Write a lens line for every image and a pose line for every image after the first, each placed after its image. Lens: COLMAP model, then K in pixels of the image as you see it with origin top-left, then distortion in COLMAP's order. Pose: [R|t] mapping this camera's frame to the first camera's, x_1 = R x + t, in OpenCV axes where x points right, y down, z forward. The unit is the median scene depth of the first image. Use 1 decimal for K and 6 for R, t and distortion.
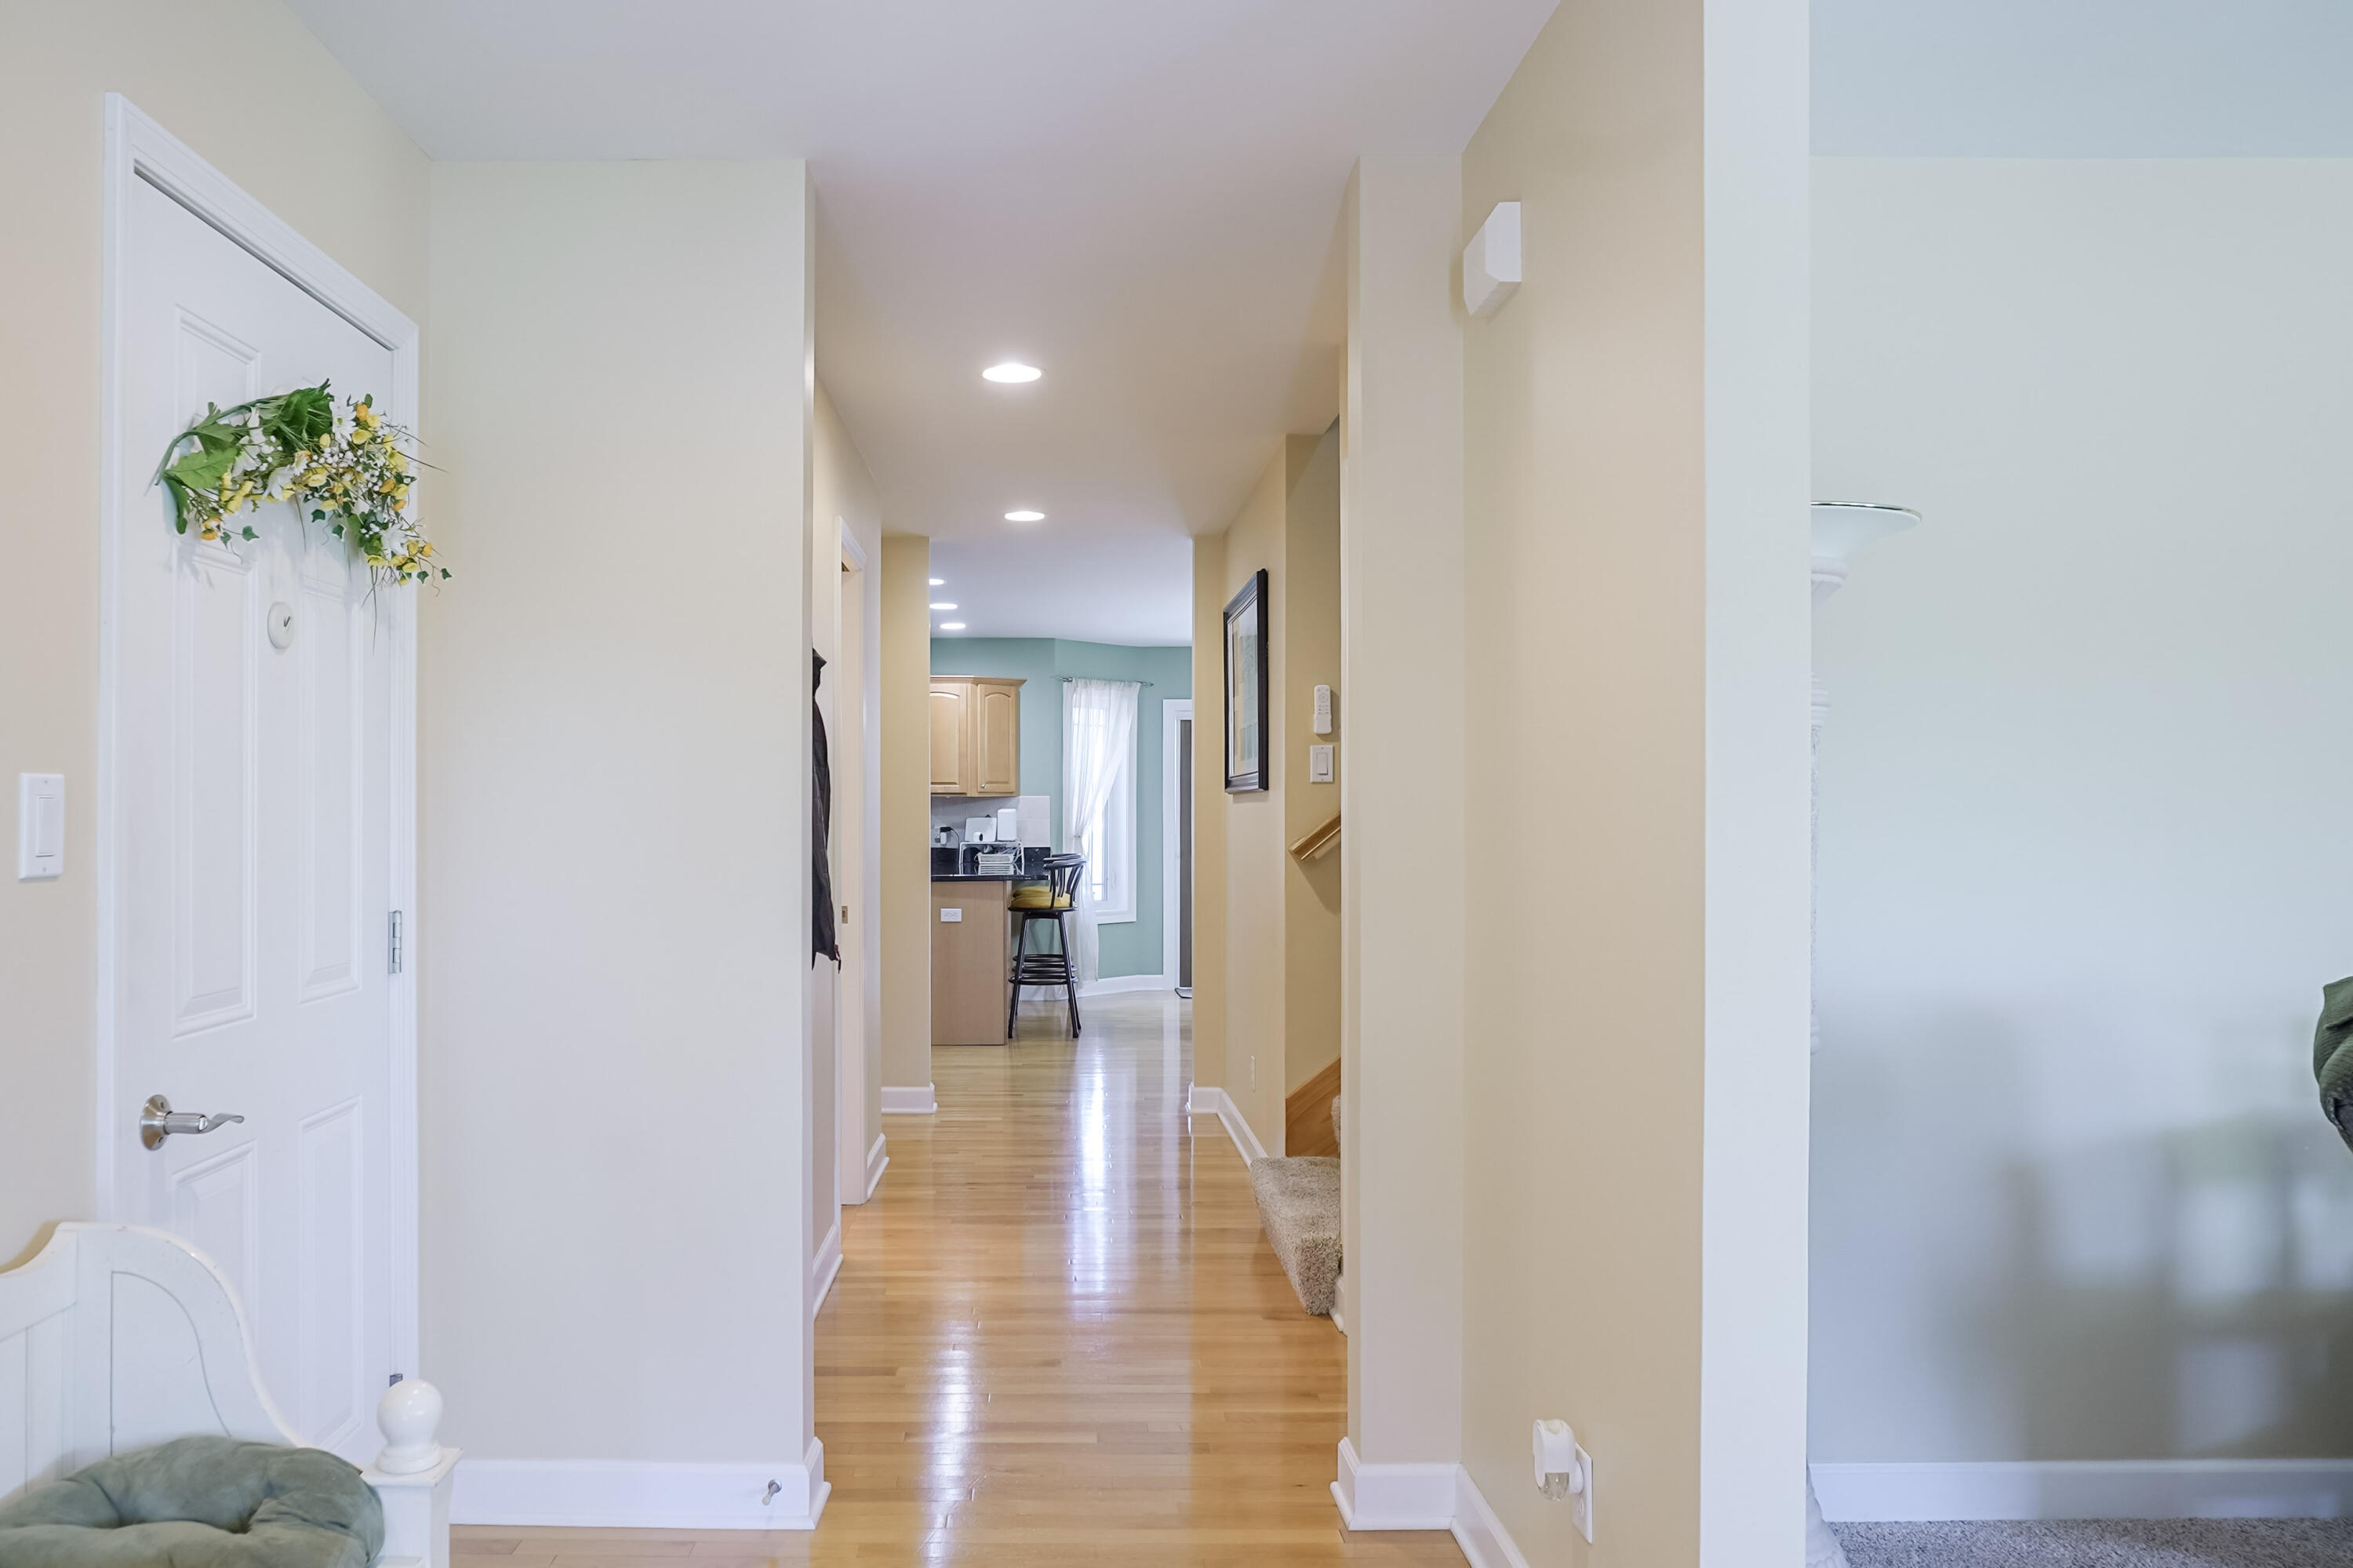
lens RADIAL K [[1677.9, 0, 1176.5], [0, 1677.9, 784.0], [0, 0, 1]] dist [-0.051158, 0.050888]
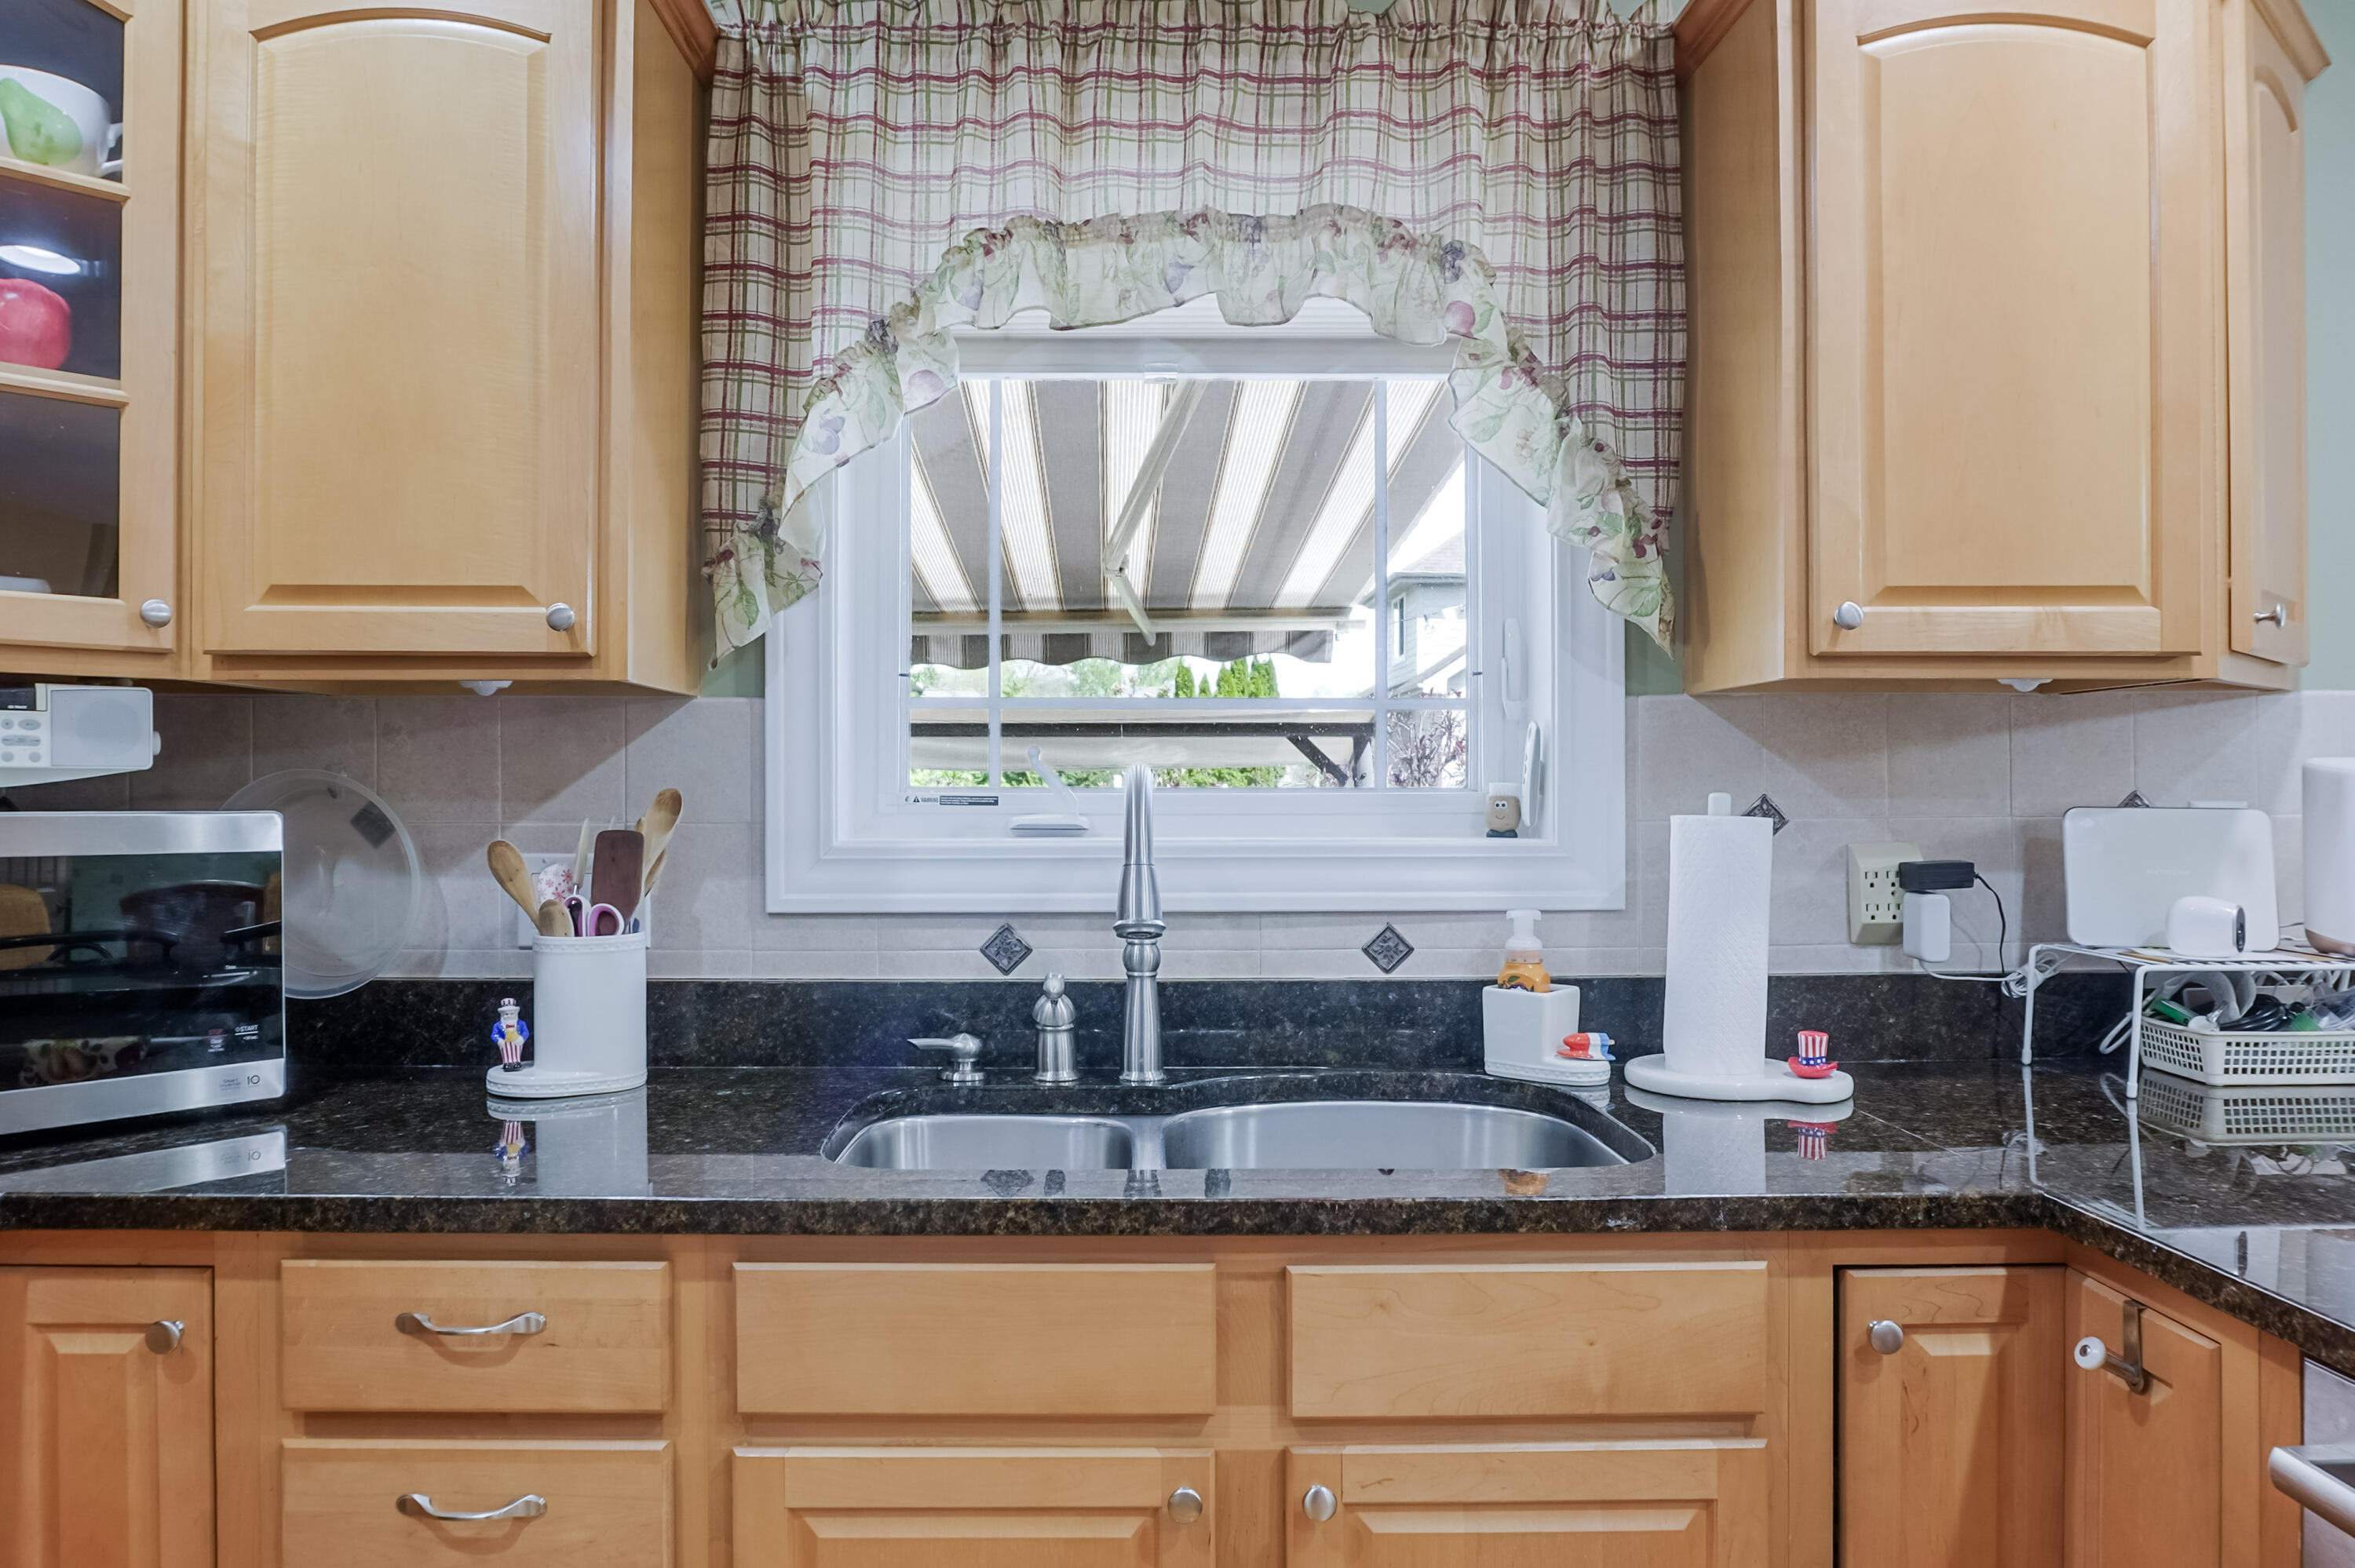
lens RADIAL K [[1679.0, 0, 1177.5], [0, 1679.0, 784.0], [0, 0, 1]] dist [-0.051158, 0.050888]
pose [[0.996409, -0.005353, -0.084498, -0.202946], [0.004750, 0.999962, -0.007335, 0.018393], [0.084534, 0.006908, 0.996397, 0.819410]]
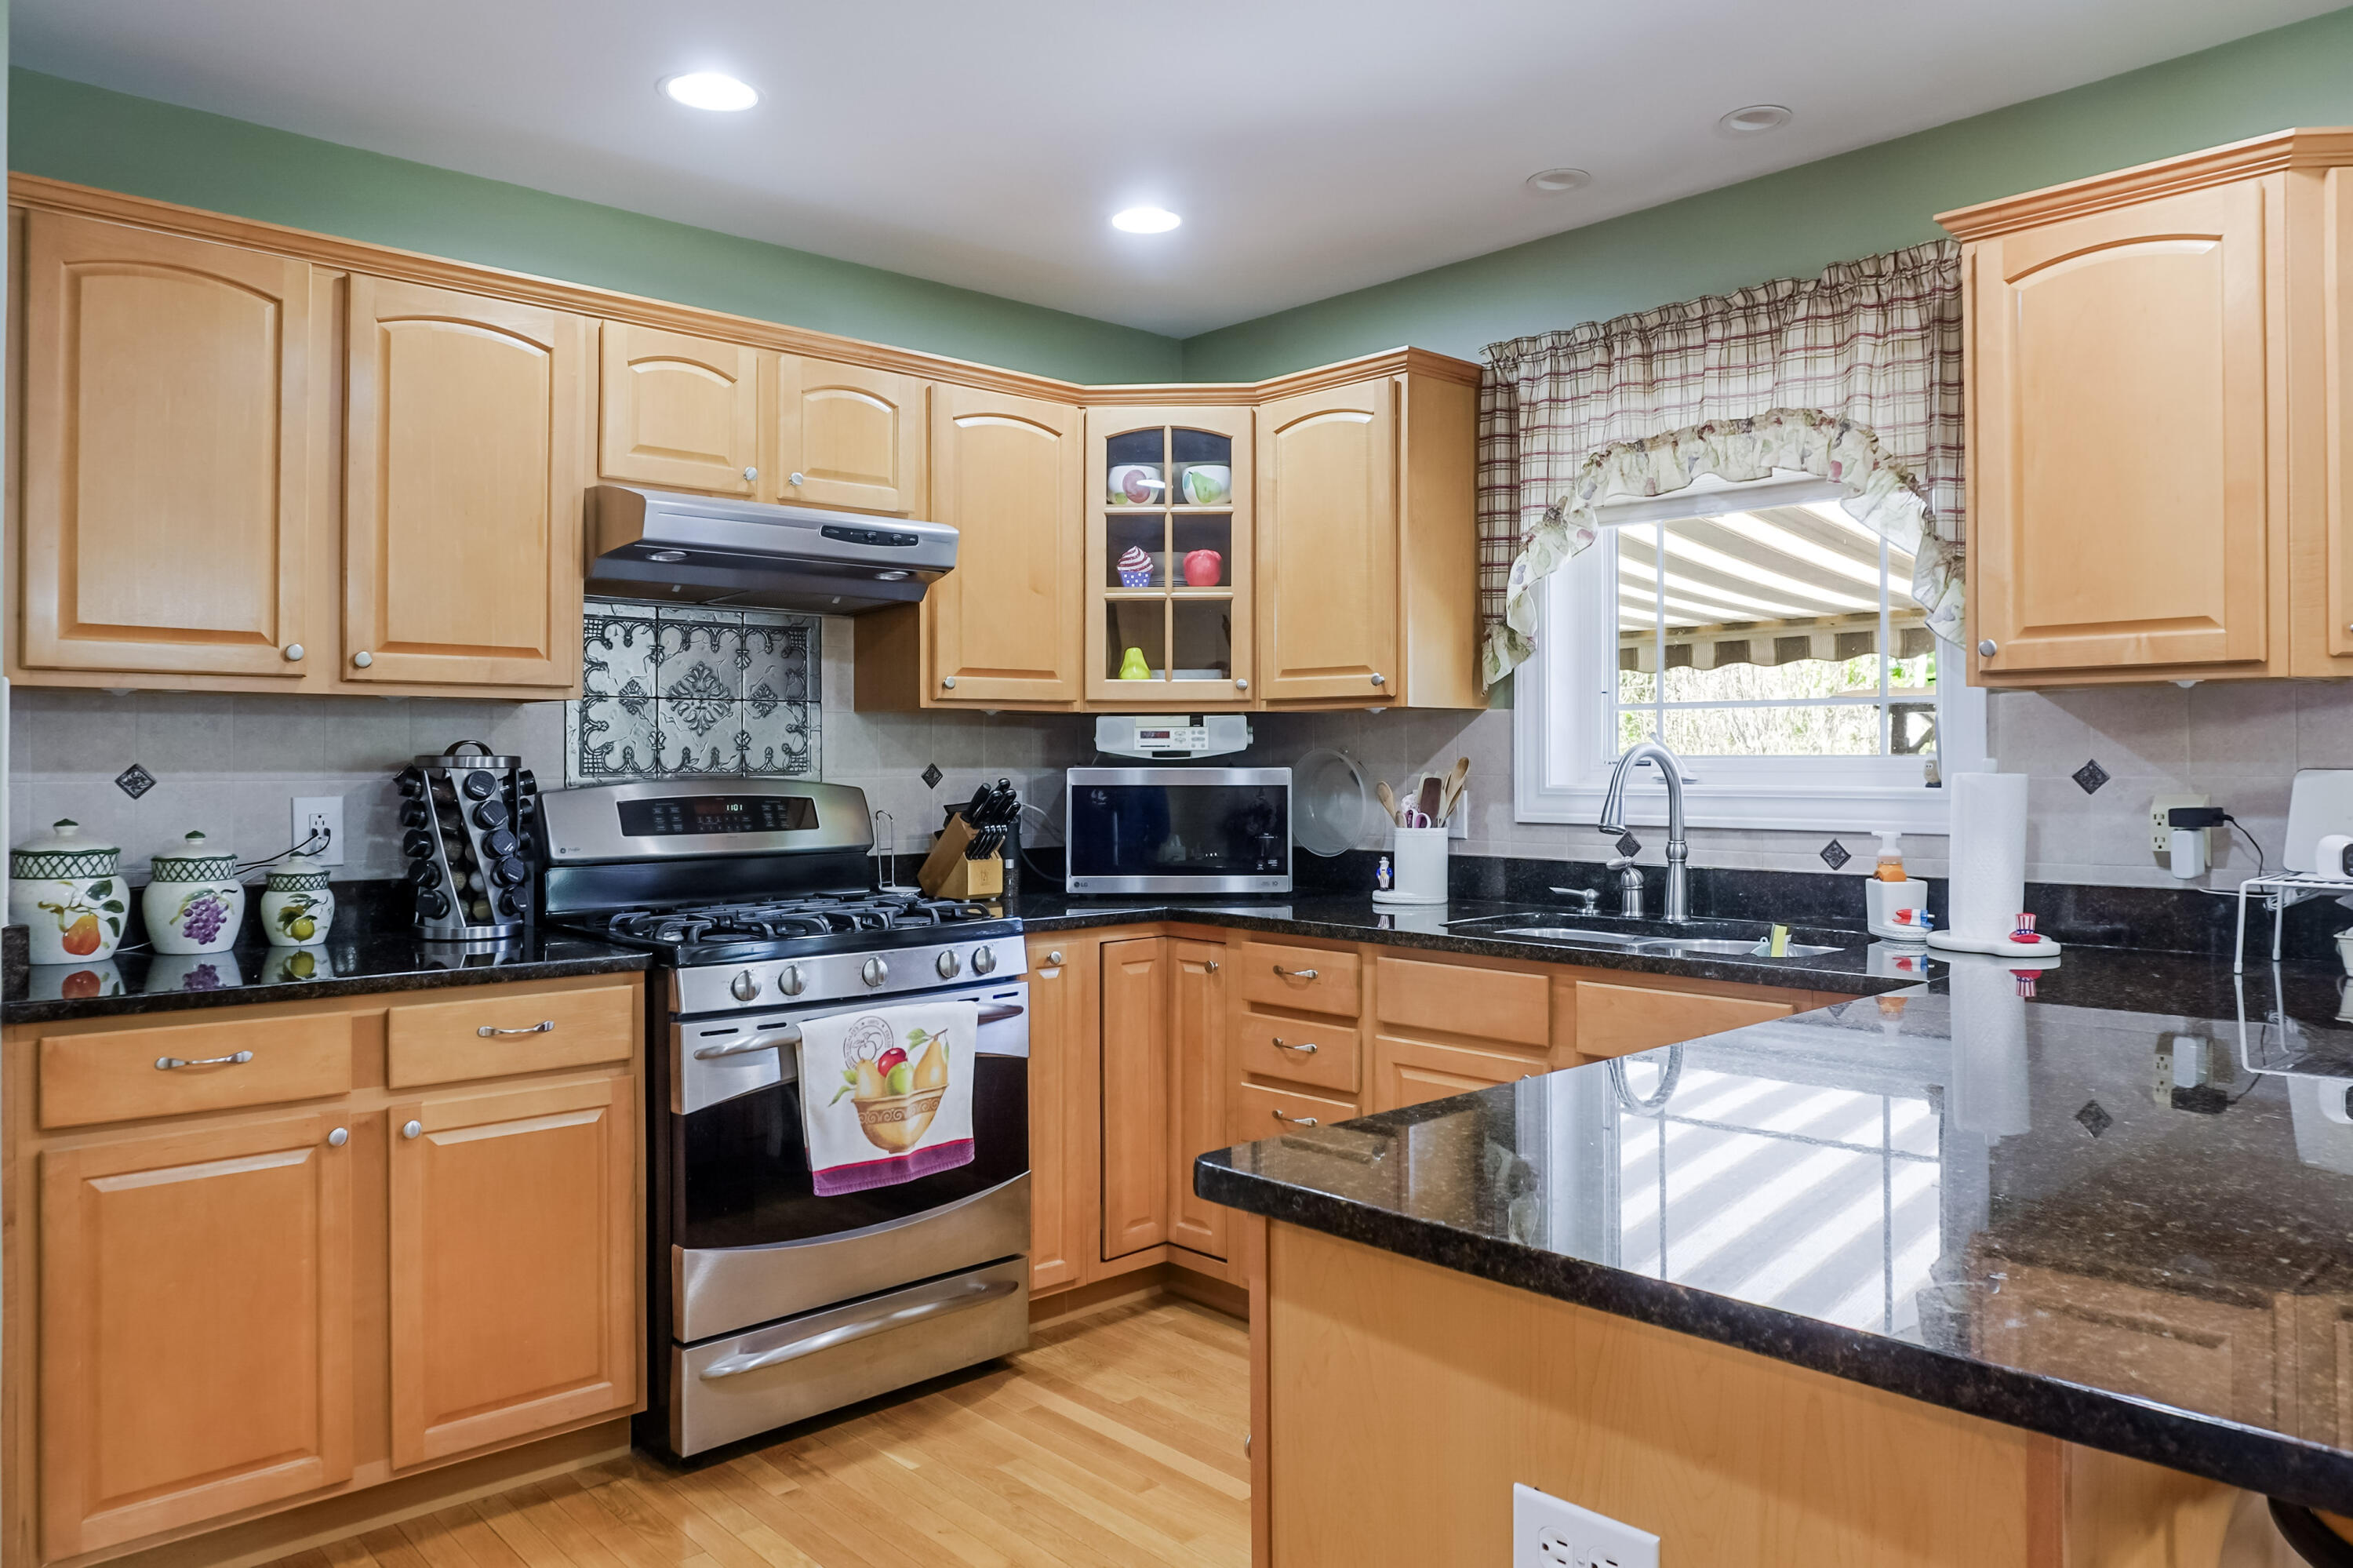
lens RADIAL K [[1677.9, 0, 1176.5], [0, 1677.9, 784.0], [0, 0, 1]] dist [-0.051158, 0.050888]
pose [[0.600362, 0.005715, -0.799708, -0.033246], [0.004509, 0.999934, 0.010532, 0.018965], [0.799716, -0.009929, 0.600297, 0.735274]]
